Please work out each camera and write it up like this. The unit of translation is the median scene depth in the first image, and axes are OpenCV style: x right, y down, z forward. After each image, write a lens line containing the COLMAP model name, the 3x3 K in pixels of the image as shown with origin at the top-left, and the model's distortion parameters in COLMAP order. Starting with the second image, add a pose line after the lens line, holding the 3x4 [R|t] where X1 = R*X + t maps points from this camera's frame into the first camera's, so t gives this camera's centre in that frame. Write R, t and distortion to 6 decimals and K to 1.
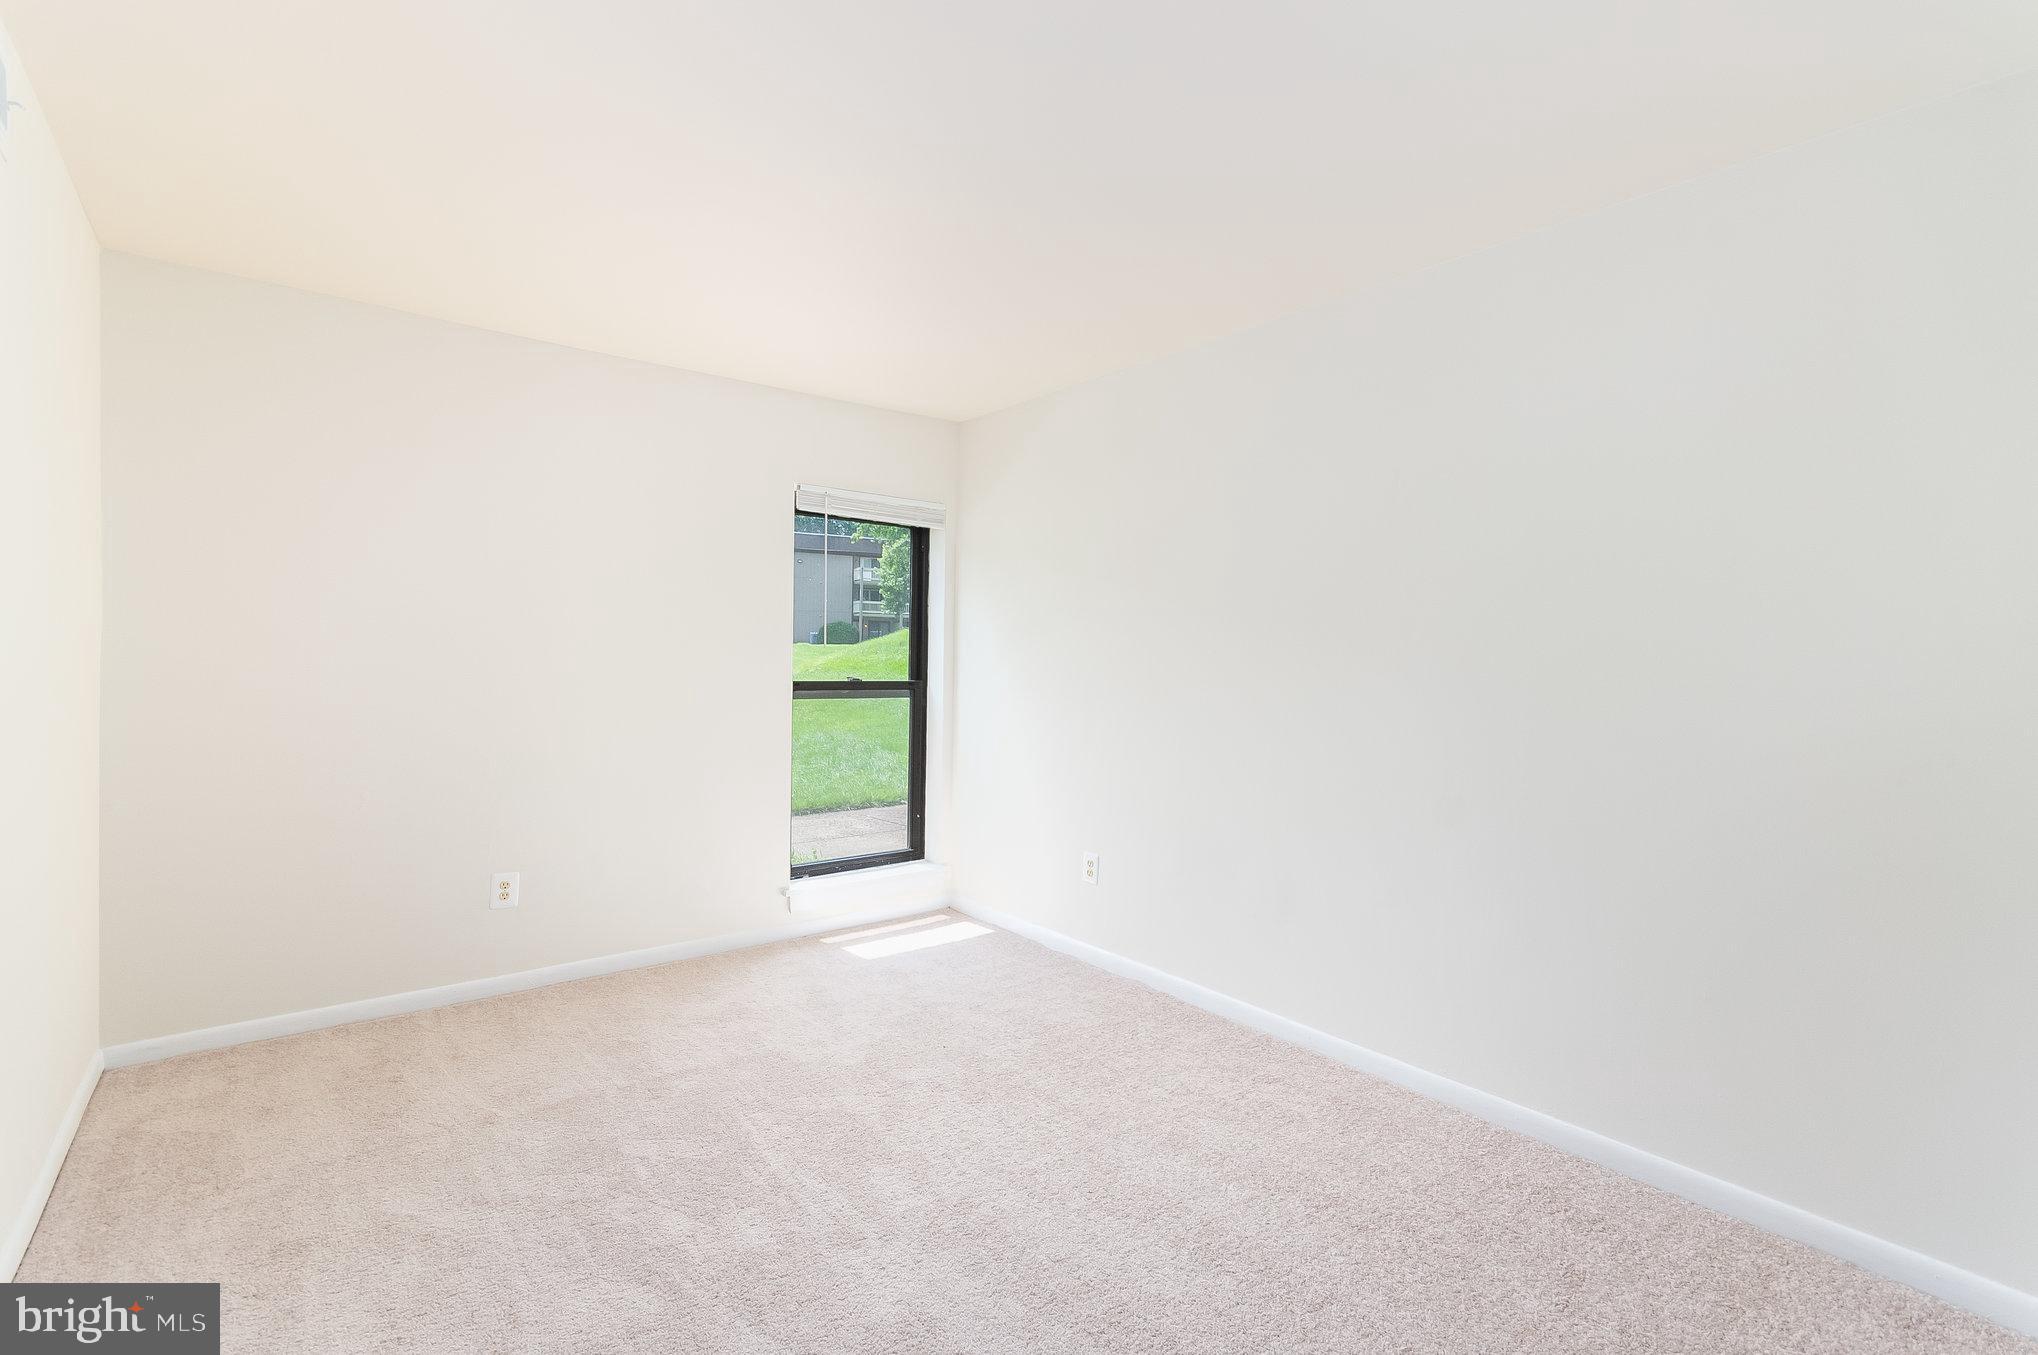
lens RADIAL K [[924.6, 0, 1012.9], [0, 924.6, 682.8], [0, 0, 1]] dist [0.012027, -0.002425]
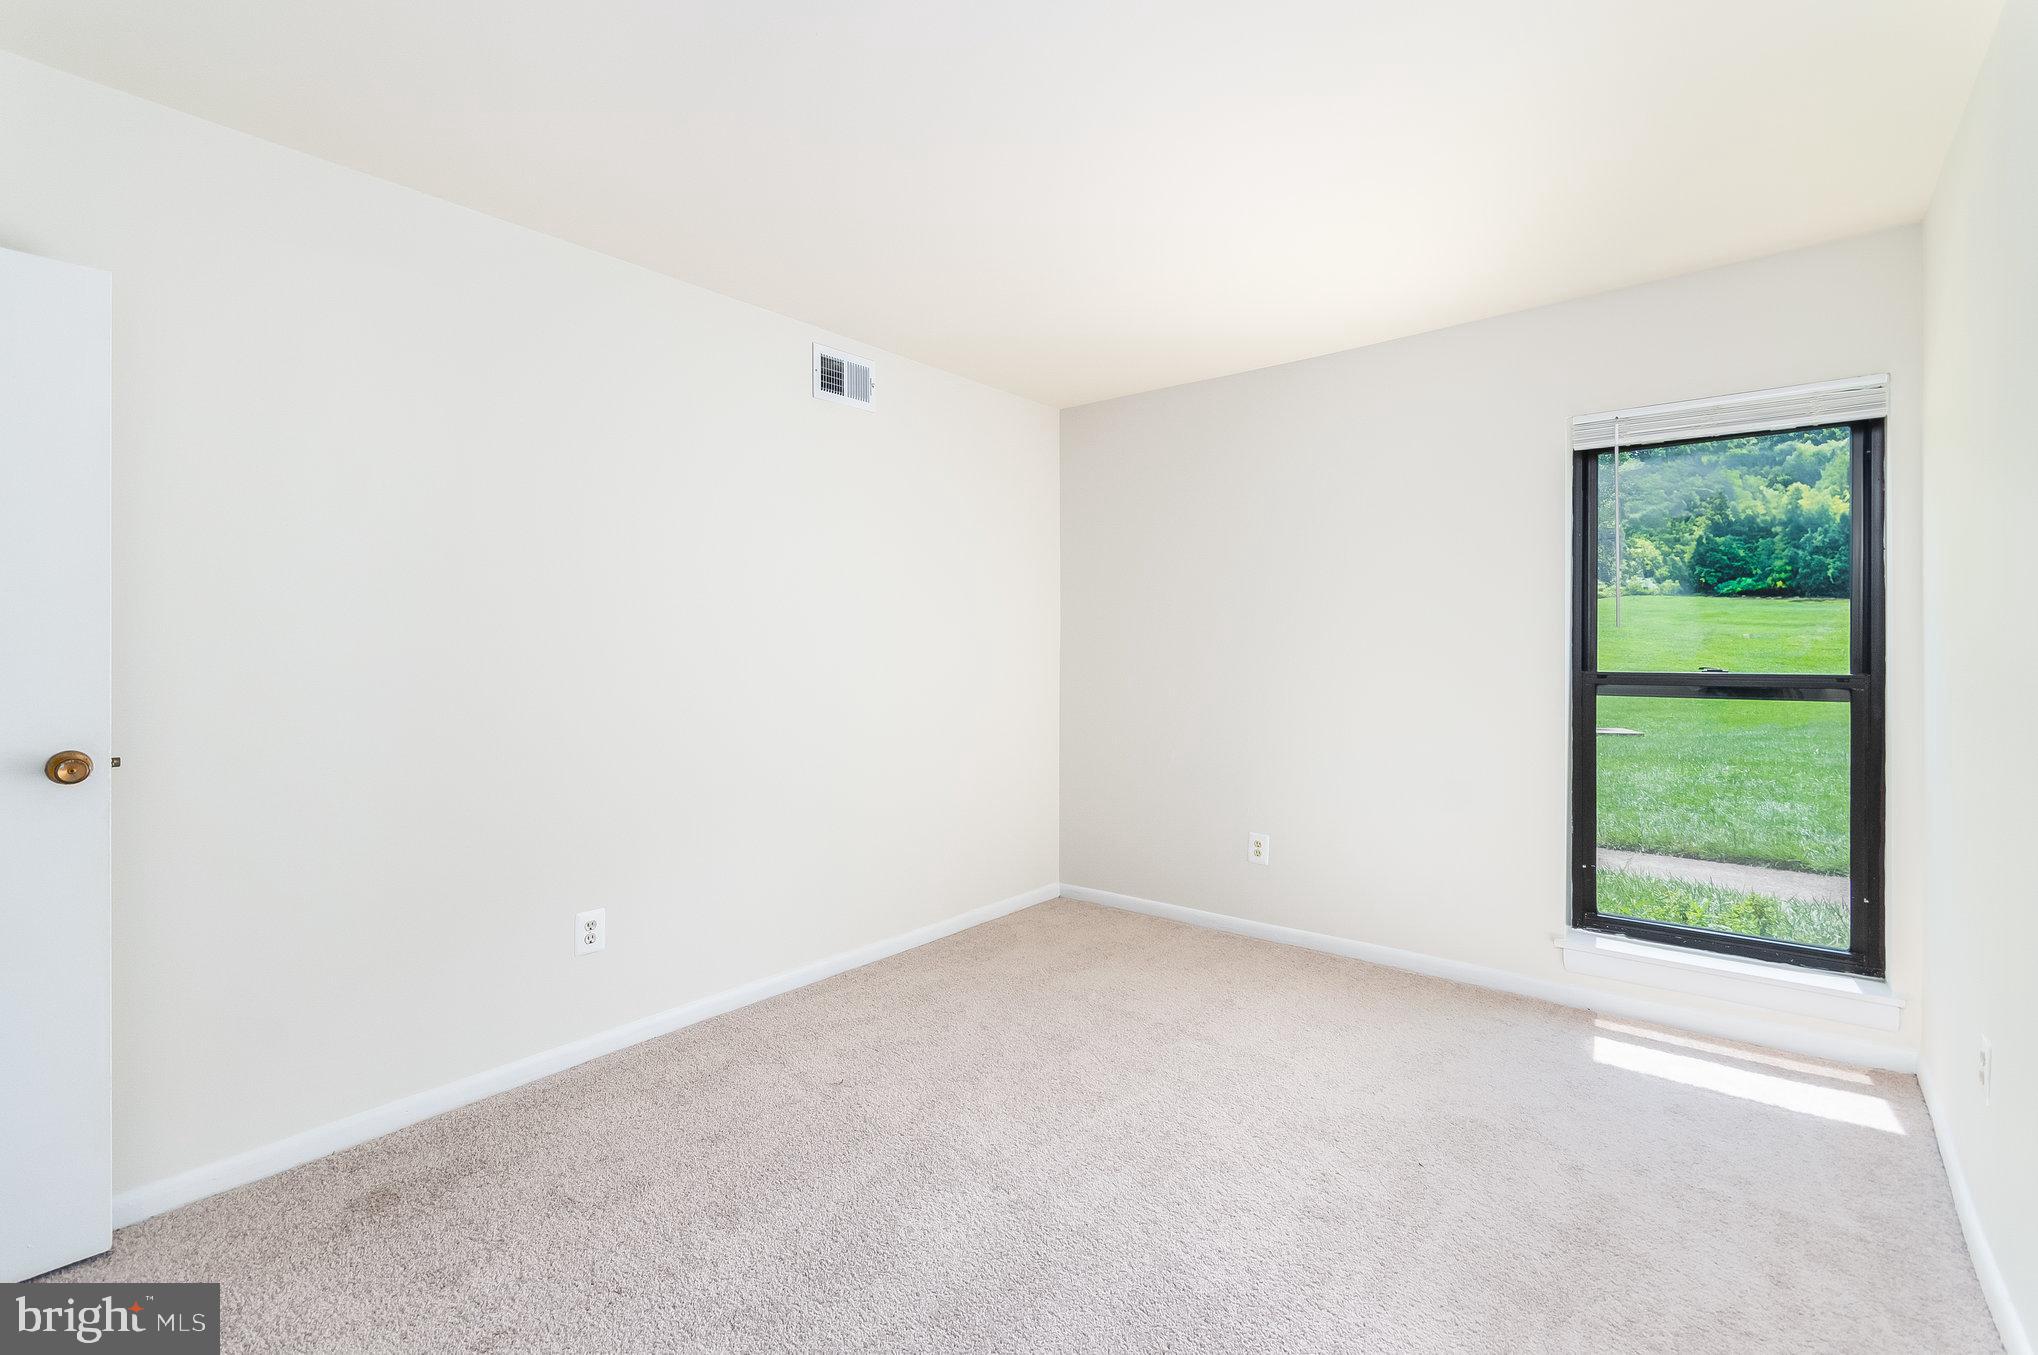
lens RADIAL K [[924.6, 0, 1004.6], [0, 924.6, 659.6], [0, 0, 1]] dist [0.012027, -0.002425]
pose [[0.202122, -0.000600, -0.979360, 0.418406], [-0.016253, 0.999860, -0.003967, -0.001157], [0.979225, 0.016720, 0.202084, 0.369143]]
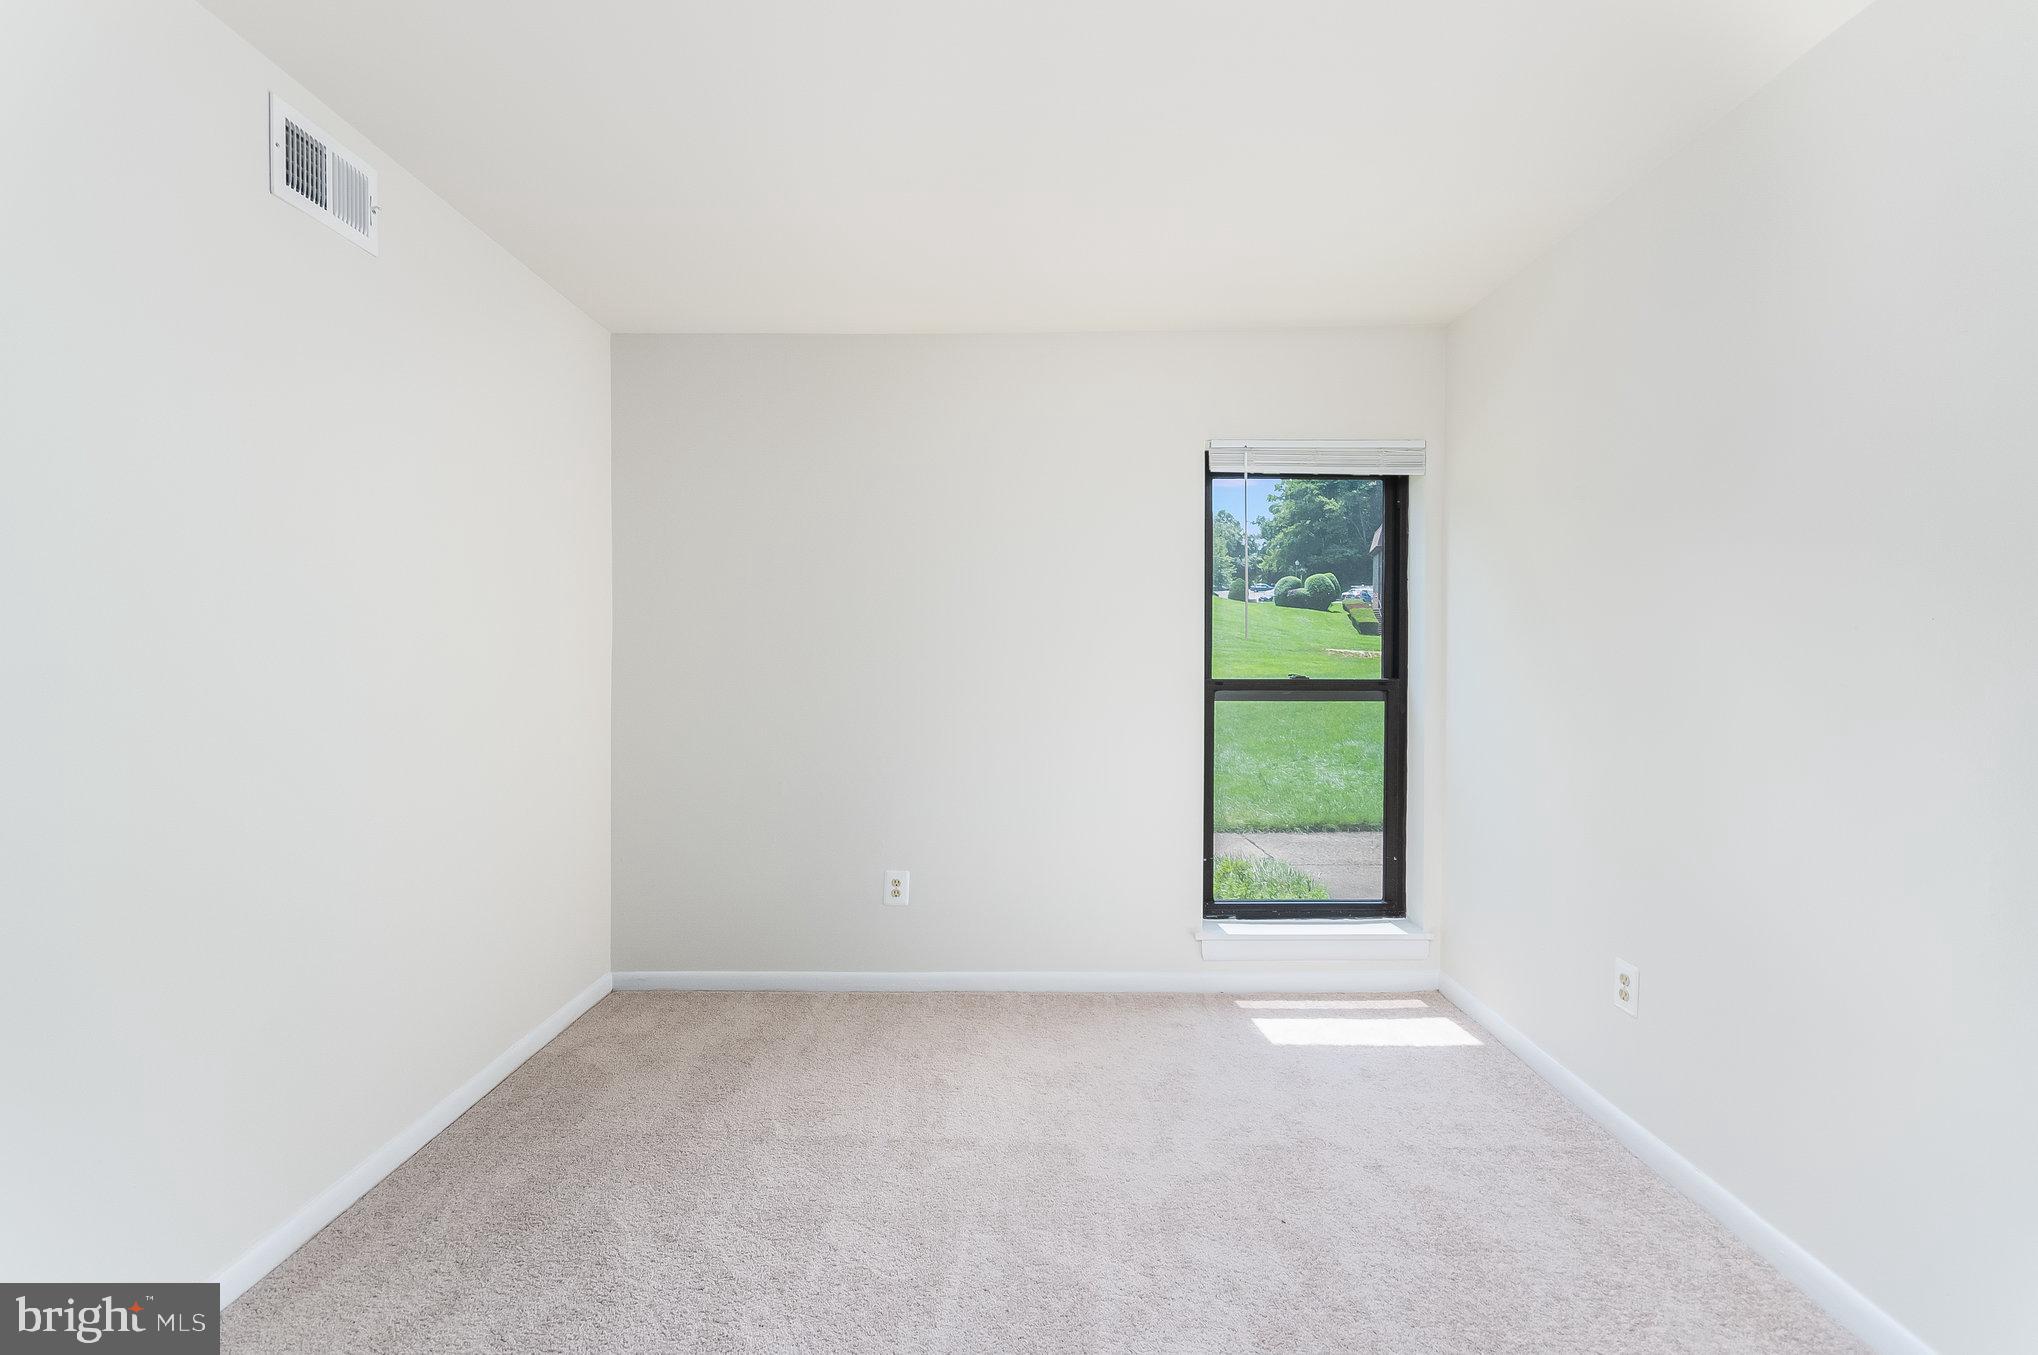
lens RADIAL K [[924.6, 0, 1012.2], [0, 924.6, 666.7], [0, 0, 1]] dist [0.012027, -0.002425]
pose [[0.779742, -0.001667, -0.626099, 0.141418], [-0.005018, 0.999948, -0.008913, -0.004628], [0.626081, 0.010092, 0.779693, 0.242071]]
